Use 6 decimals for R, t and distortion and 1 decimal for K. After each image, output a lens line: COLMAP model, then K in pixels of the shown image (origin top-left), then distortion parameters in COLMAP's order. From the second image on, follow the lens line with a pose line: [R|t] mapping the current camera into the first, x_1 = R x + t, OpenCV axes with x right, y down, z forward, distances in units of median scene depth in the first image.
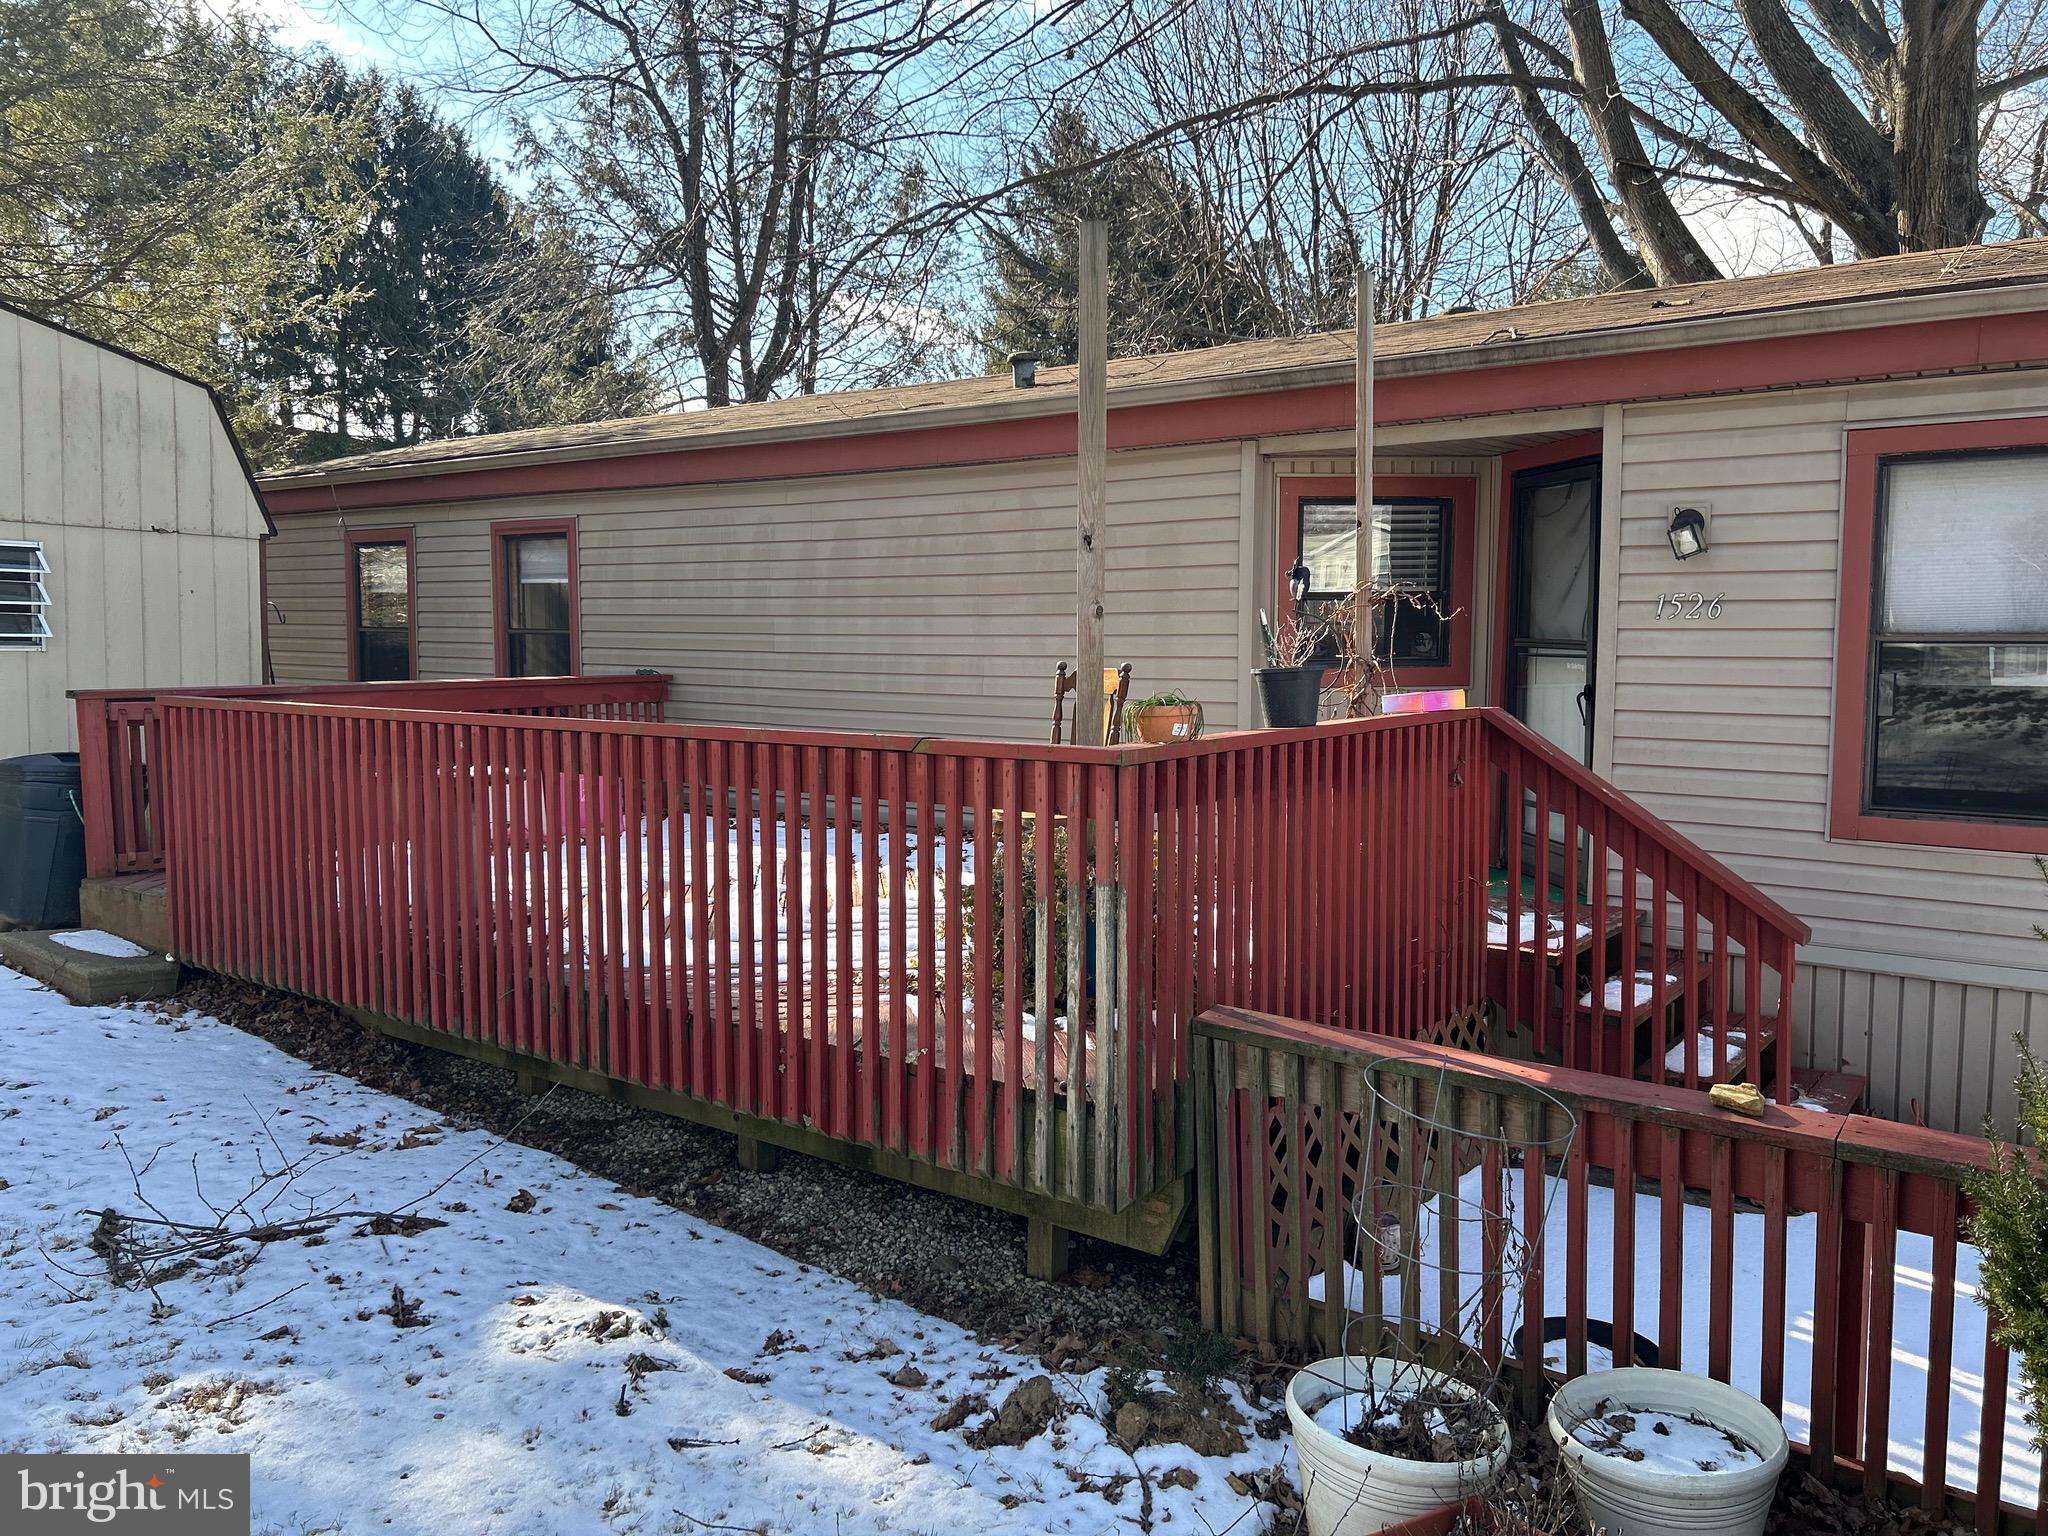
lens RADIAL K [[1526.7, 0, 1025.3], [0, 1526.7, 760.8], [0, 0, 1]] dist [0.061356, -0.070379]
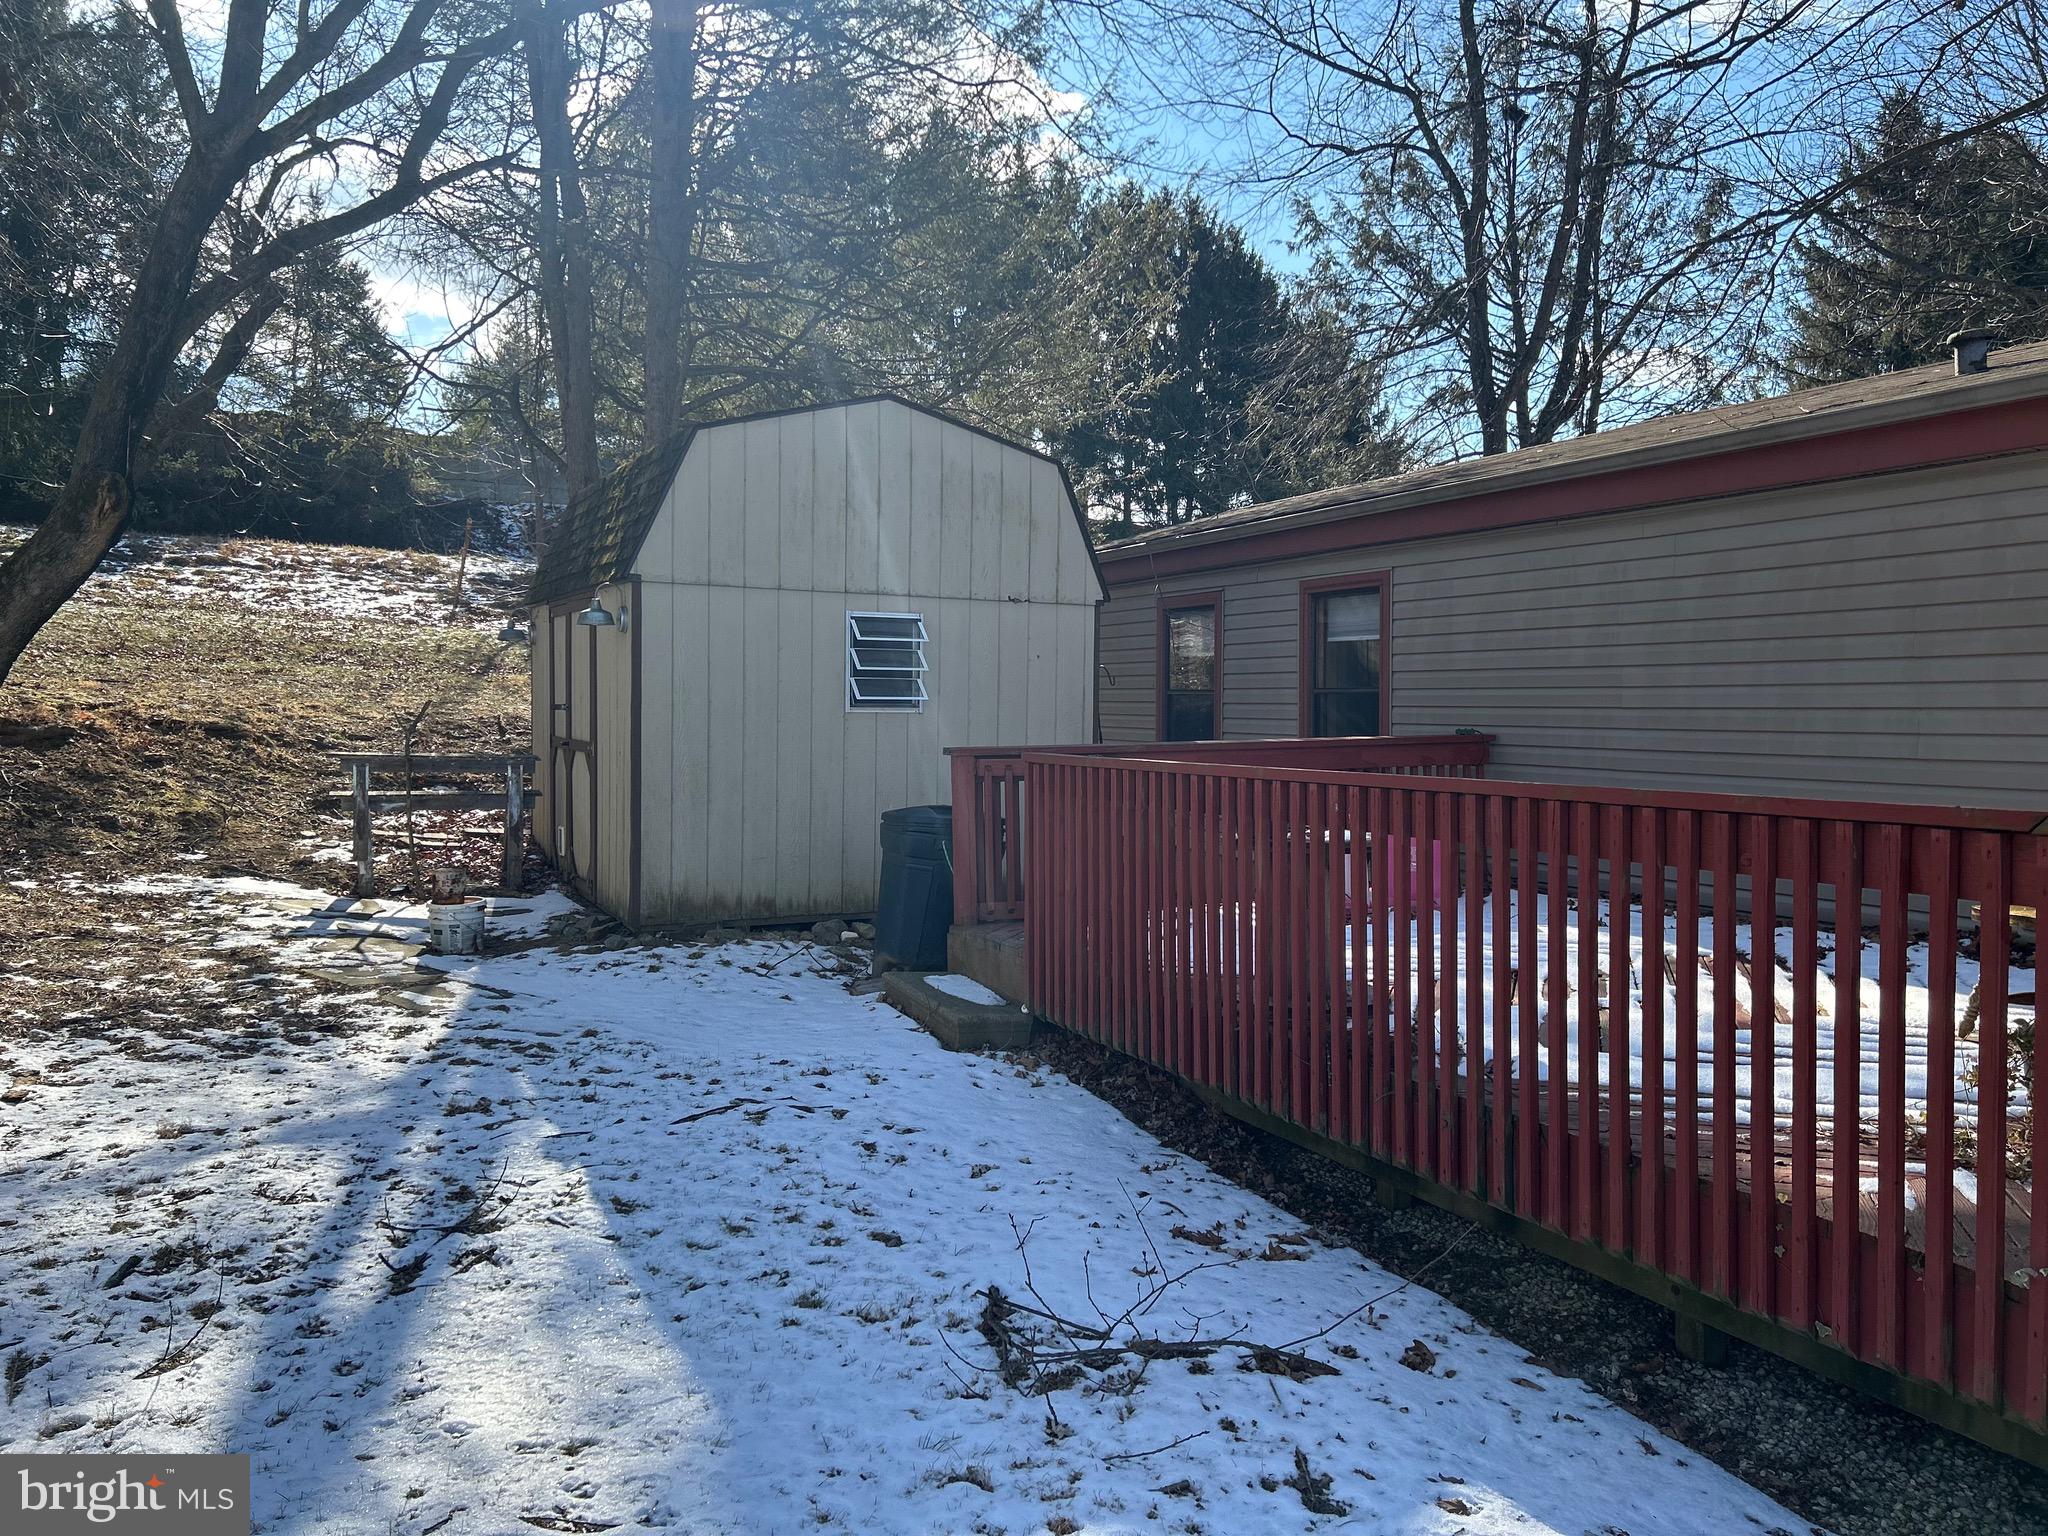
lens RADIAL K [[1541.9, 0, 1017.7], [0, 1541.9, 714.5], [0, 0, 1]] dist [0.043924, -0.061464]
pose [[0.885123, -0.006403, -0.465313, -0.106510], [-0.027065, 0.997505, -0.065209, -0.000591], [0.464569, 0.070312, 0.882741, 0.111169]]
